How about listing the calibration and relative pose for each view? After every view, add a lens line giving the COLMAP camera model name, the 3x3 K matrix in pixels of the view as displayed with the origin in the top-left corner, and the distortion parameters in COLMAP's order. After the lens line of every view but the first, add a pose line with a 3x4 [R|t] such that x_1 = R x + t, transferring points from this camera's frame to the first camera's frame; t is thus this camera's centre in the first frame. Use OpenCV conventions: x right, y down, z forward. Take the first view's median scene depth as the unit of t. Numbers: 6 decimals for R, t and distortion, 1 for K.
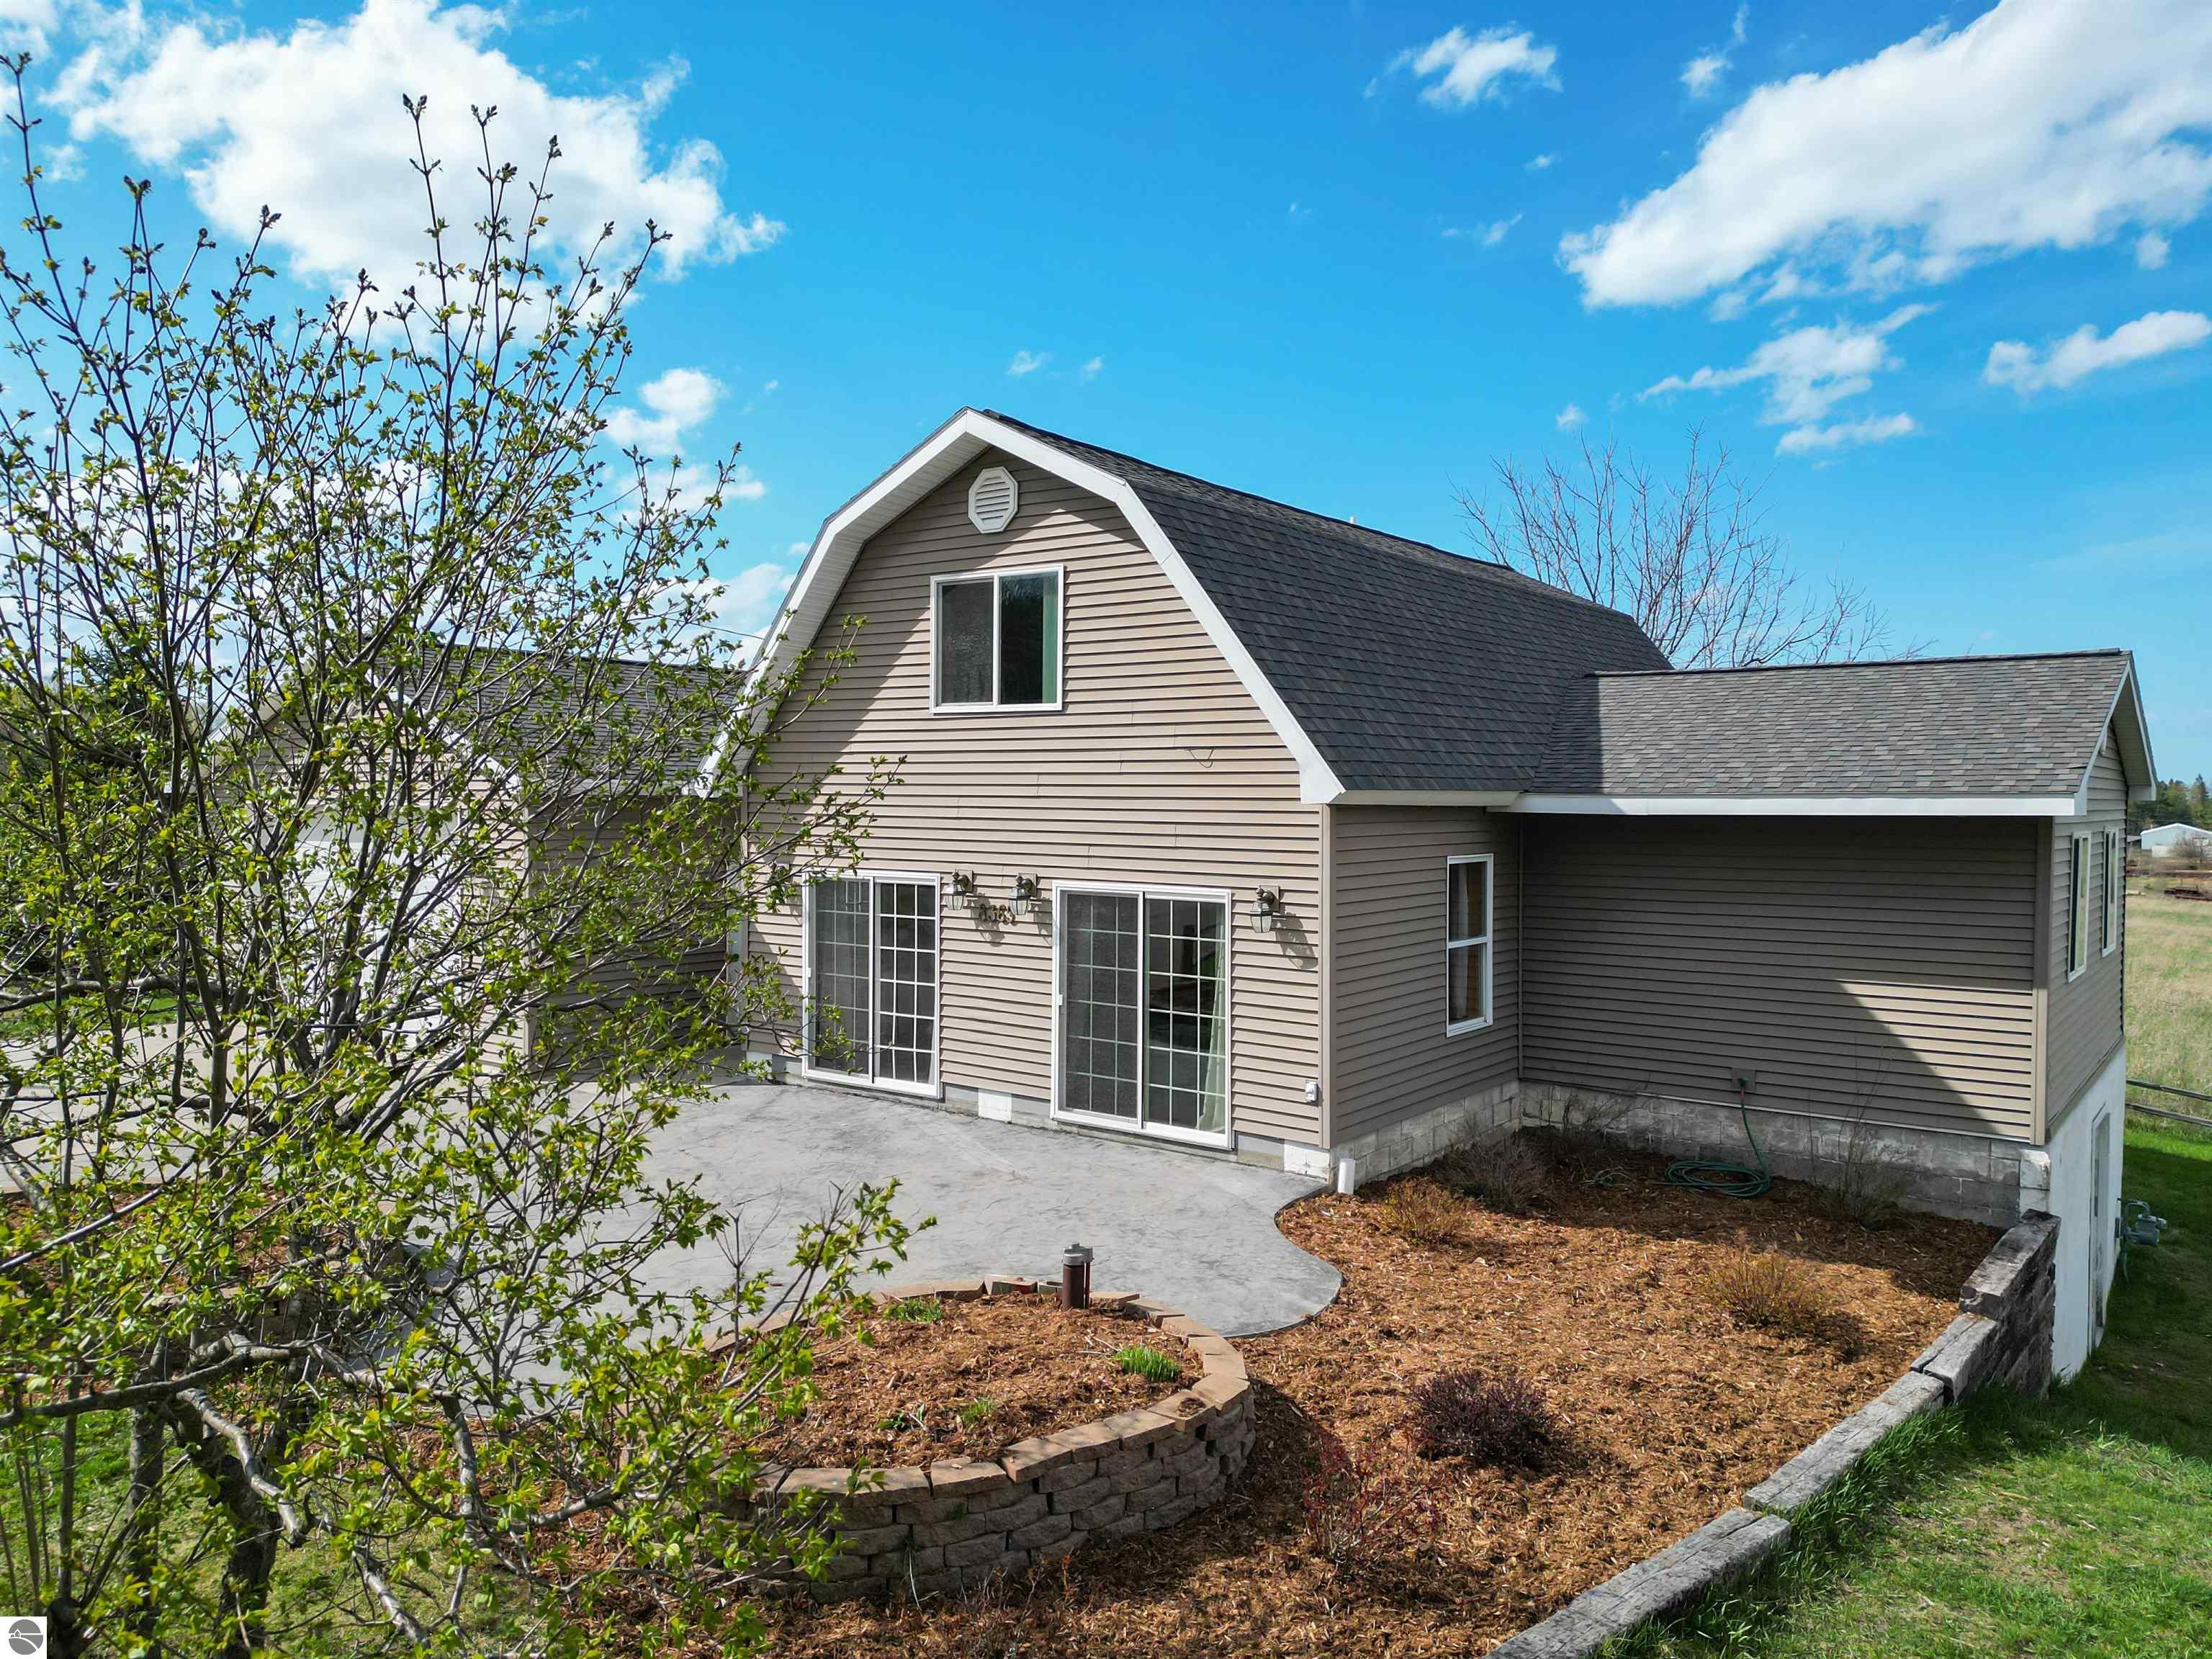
lens RADIAL K [[1543.2, 0, 1099.2], [0, 1543.2, 845.9], [0, 0, 1]] dist [0.071228, -0.066898]
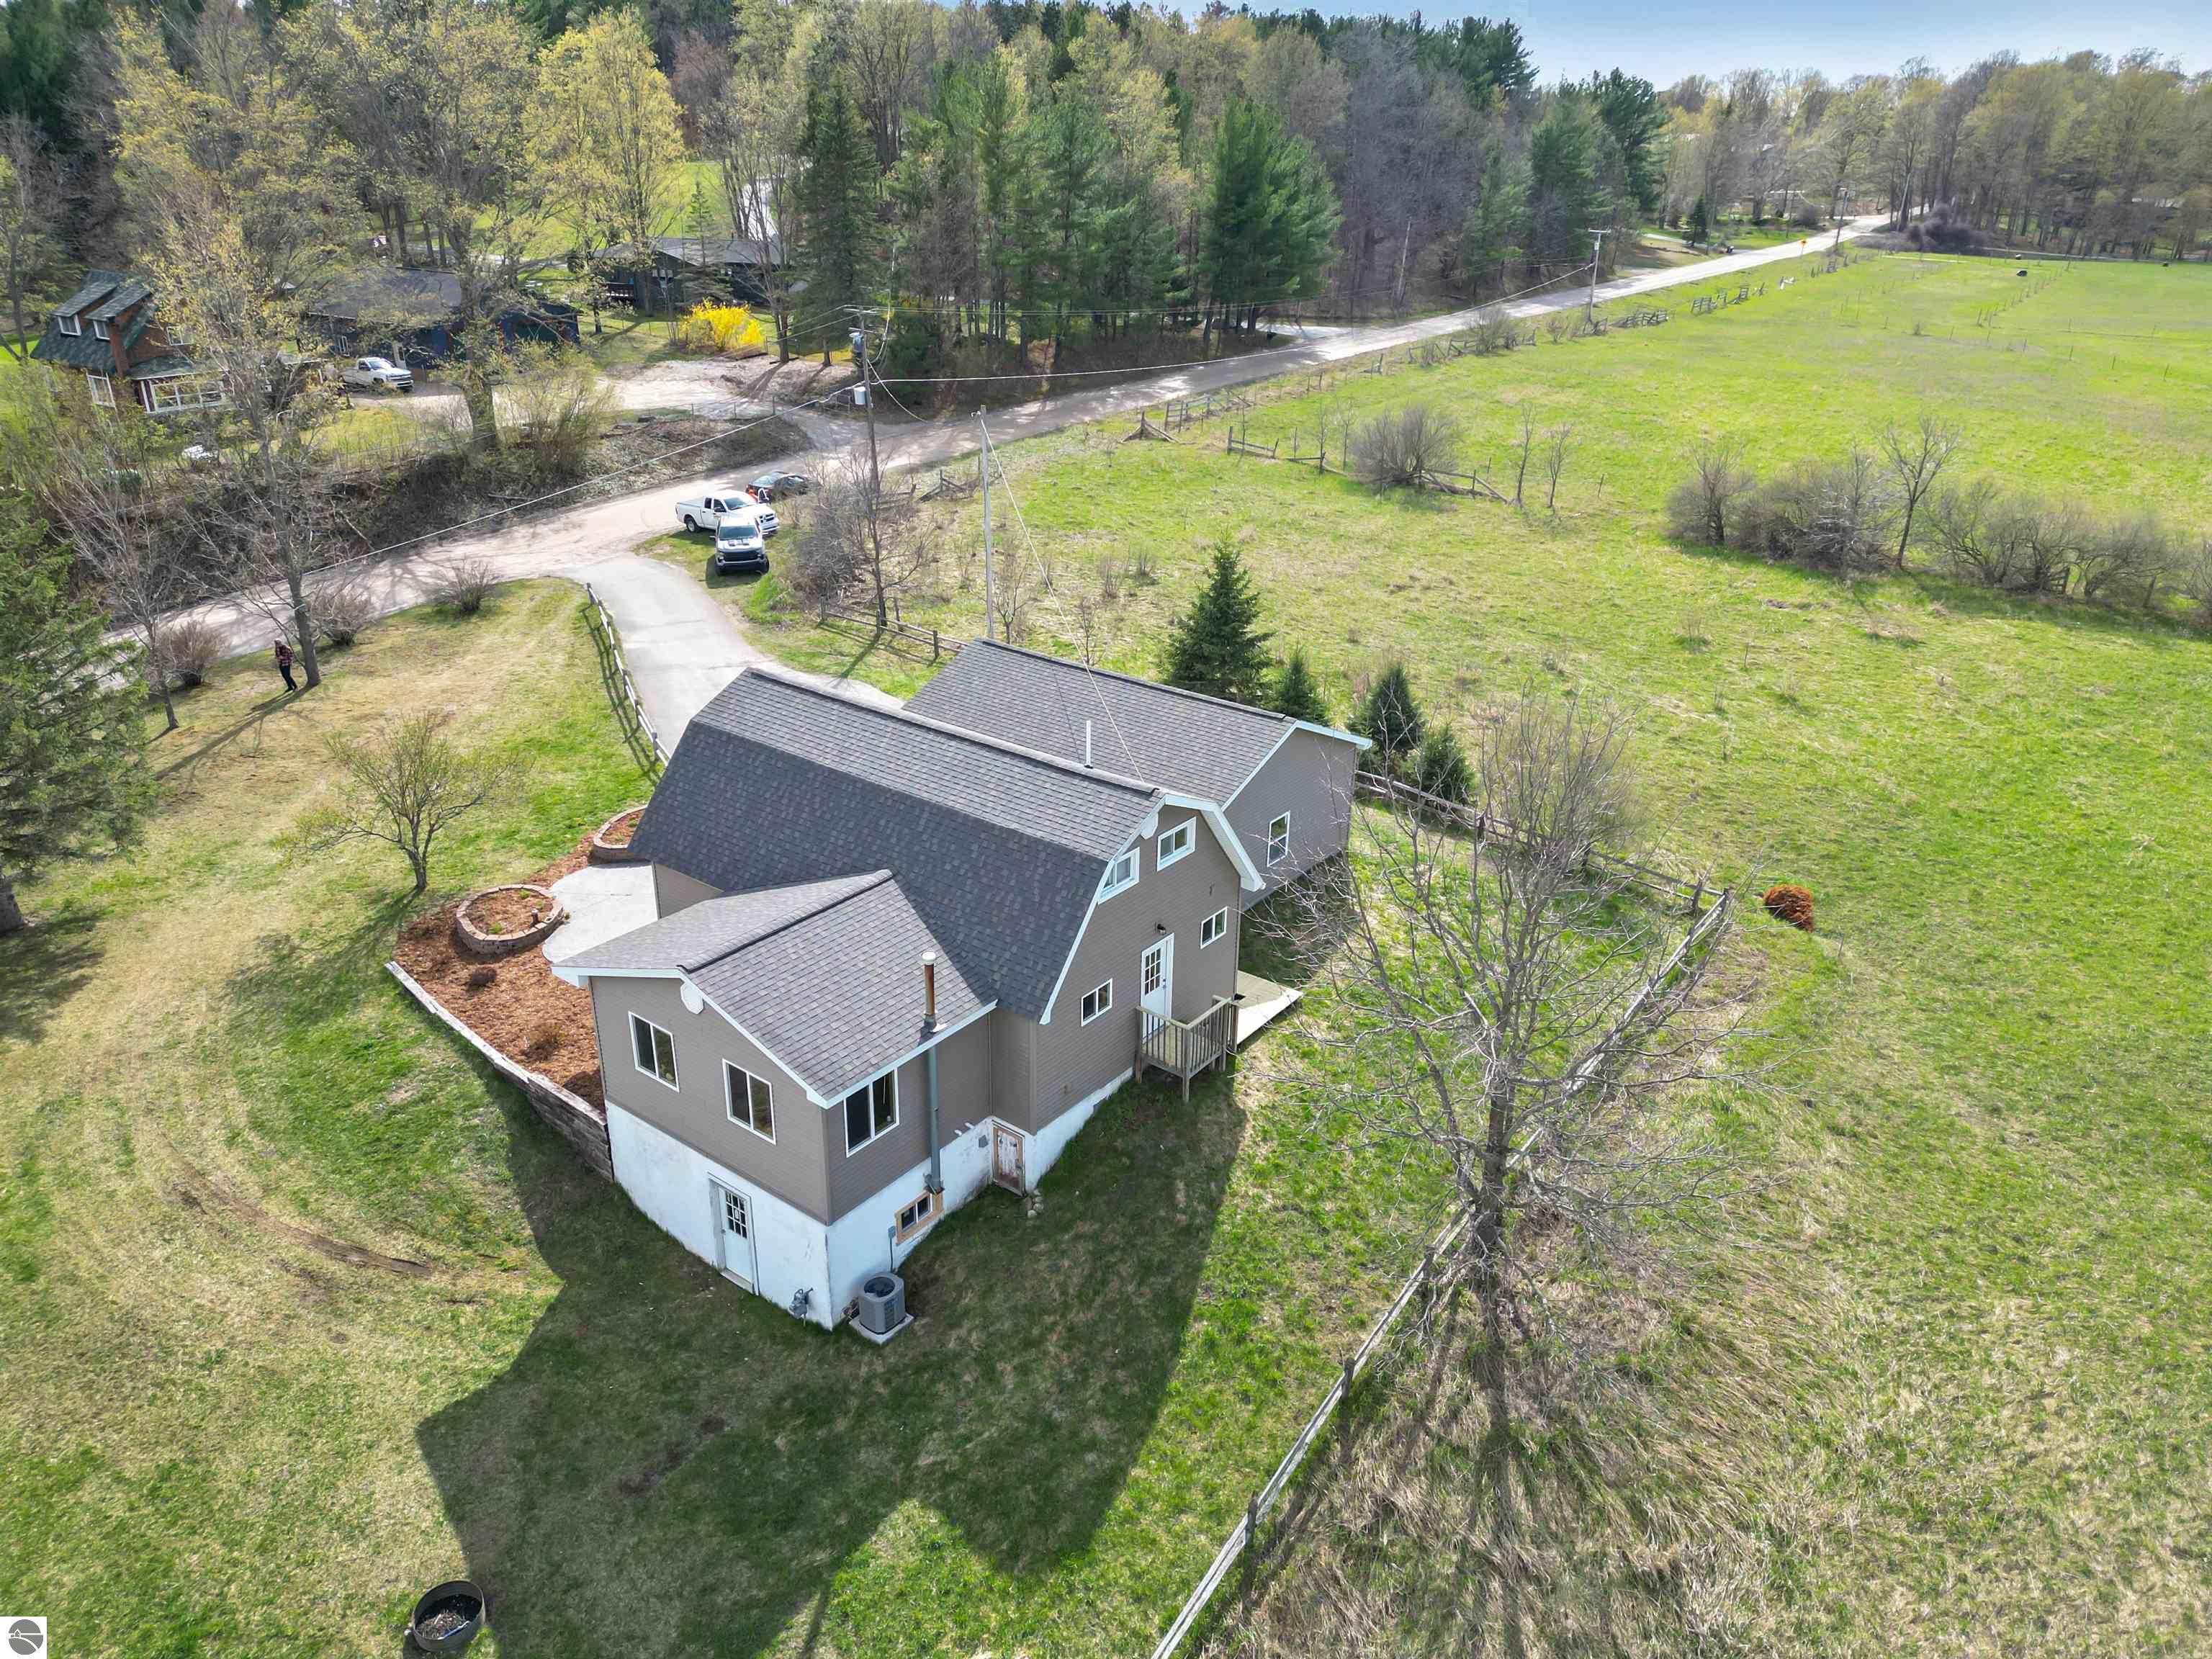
lens RADIAL K [[1543.2, 0, 1101.0], [0, 1543.2, 822.3], [0, 0, 1]] dist [0.071228, -0.066898]
pose [[-0.001368, 0.393530, -0.919311, 2.455080], [-0.047479, 0.918249, 0.393146, -1.109068], [0.998871, 0.044185, 0.017428, 1.566049]]
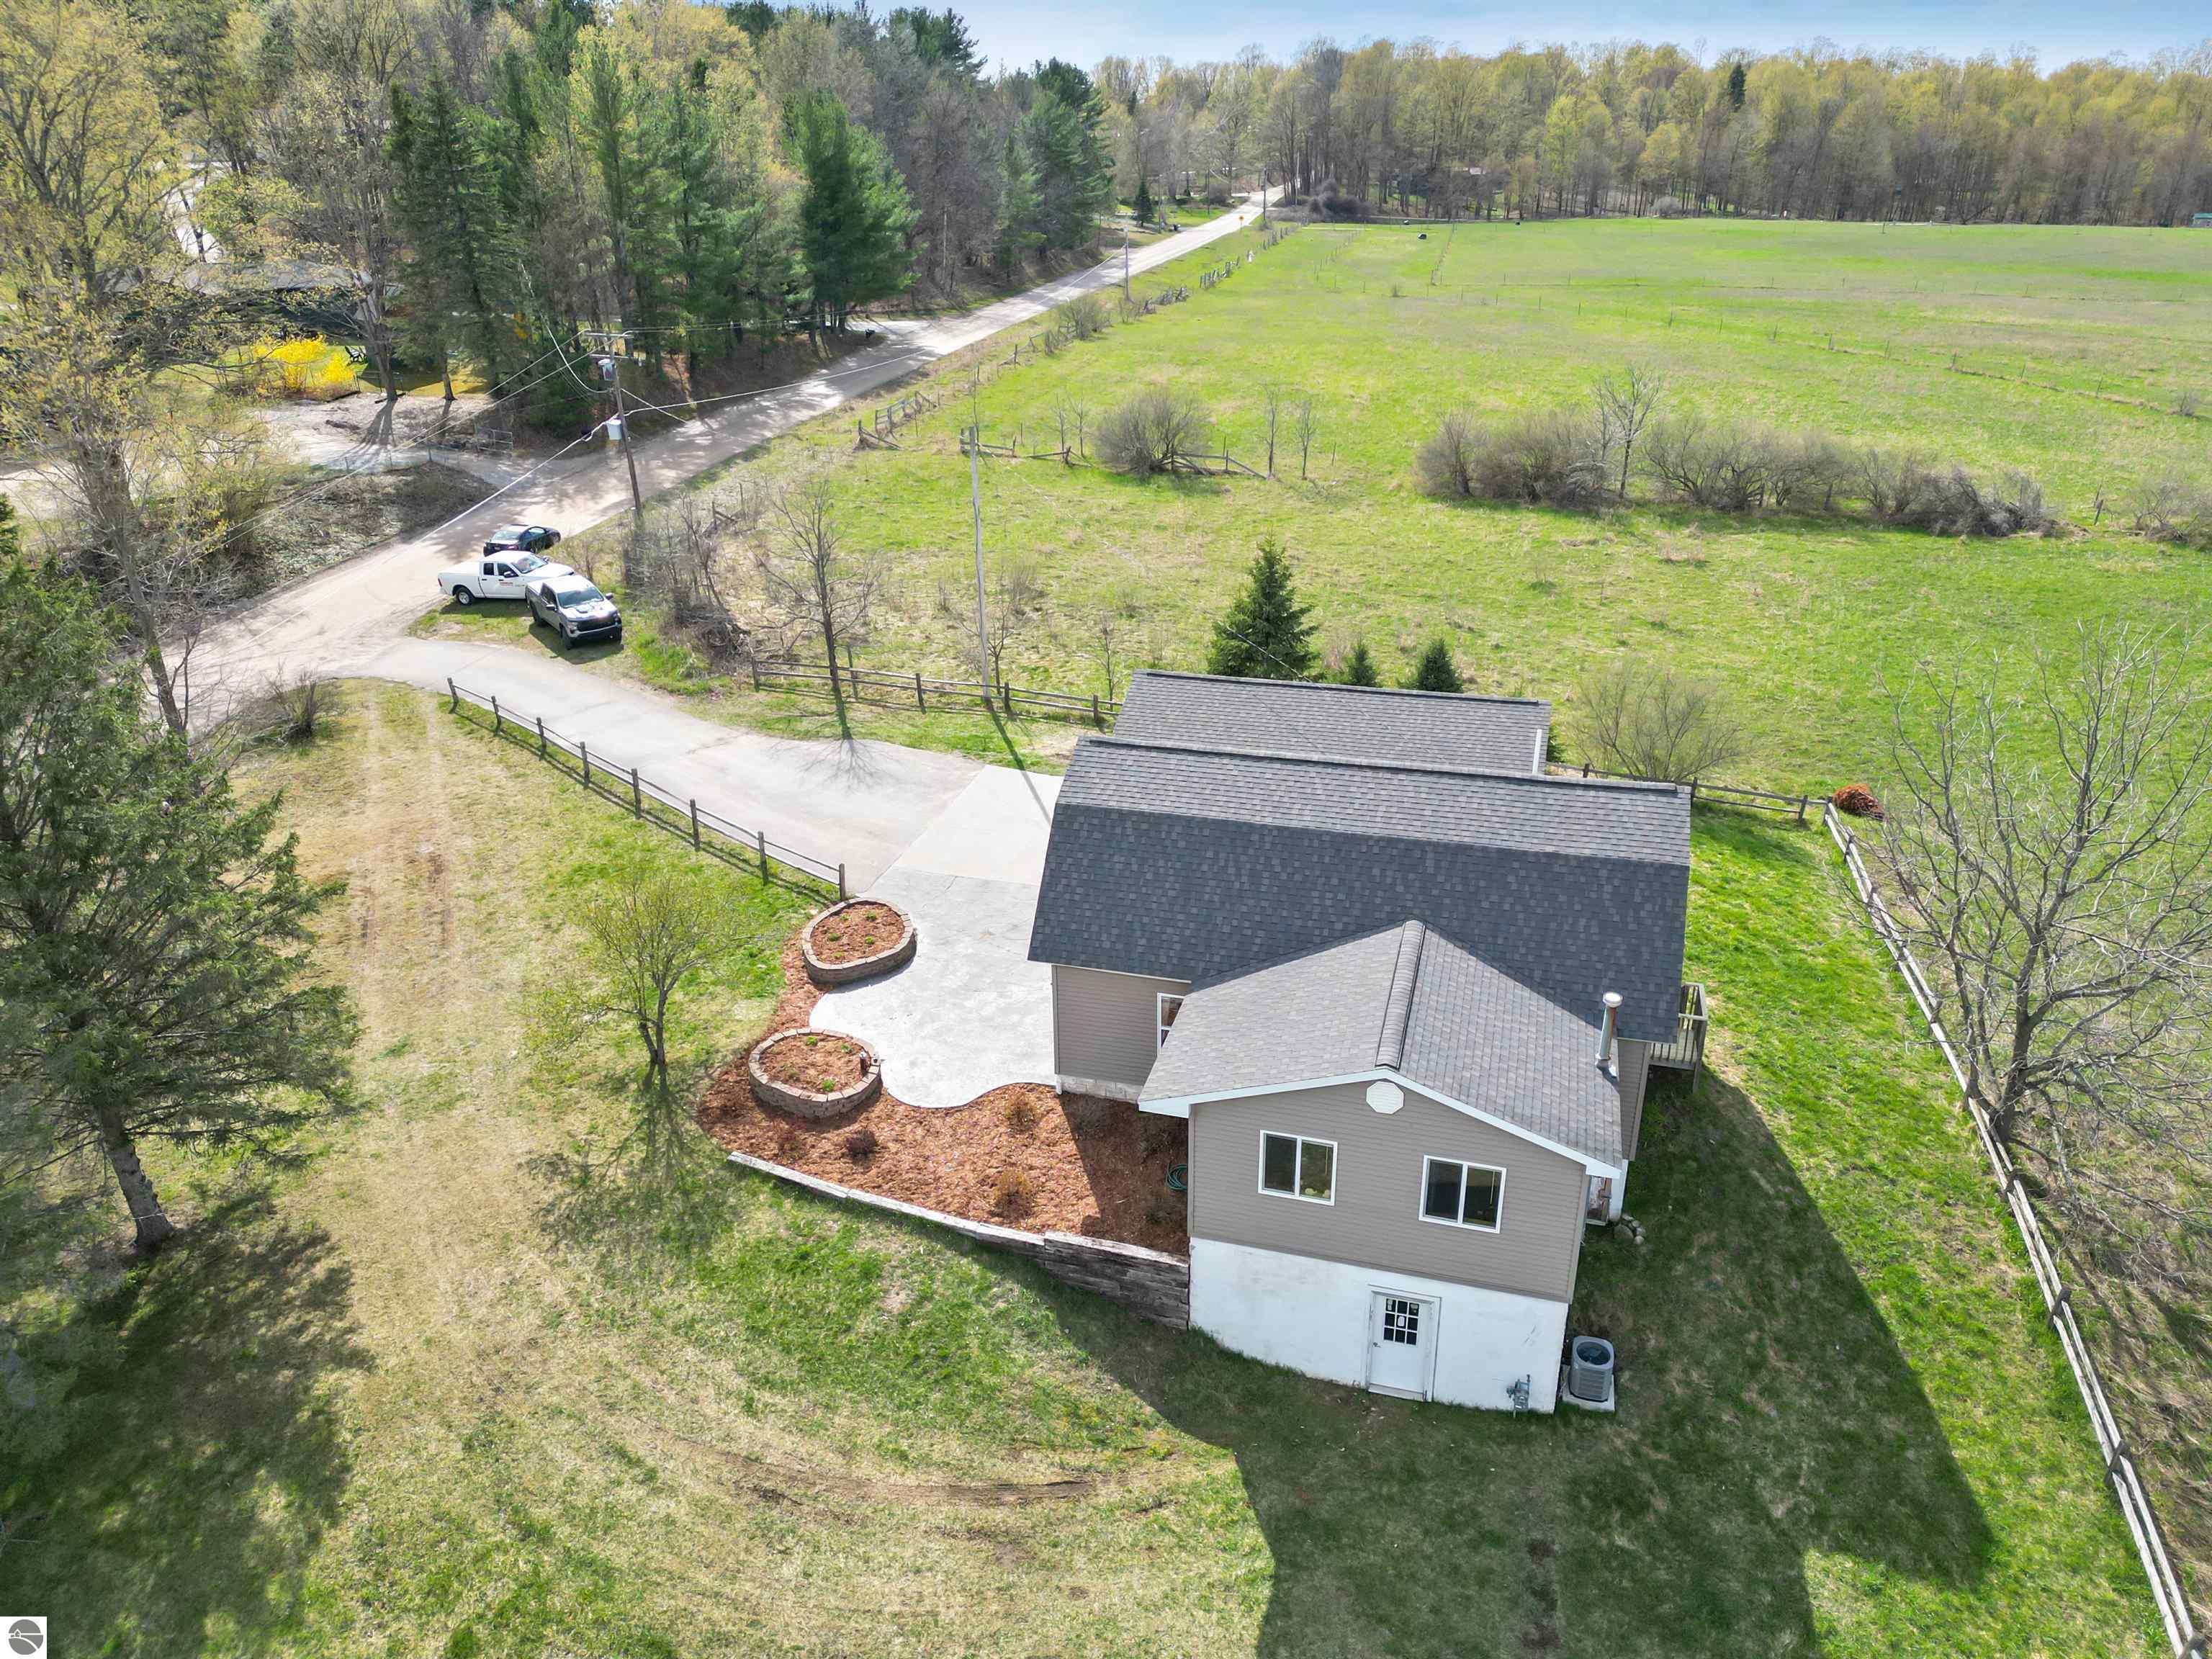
lens RADIAL K [[1543.2, 0, 1100.5], [0, 1543.2, 827.5], [0, 0, 1]] dist [0.071228, -0.066898]
pose [[0.373989, 0.366815, -0.851809, 1.998300], [-0.016365, 0.920926, 0.389394, -1.074081], [0.927289, -0.131689, 0.350419, 0.180015]]
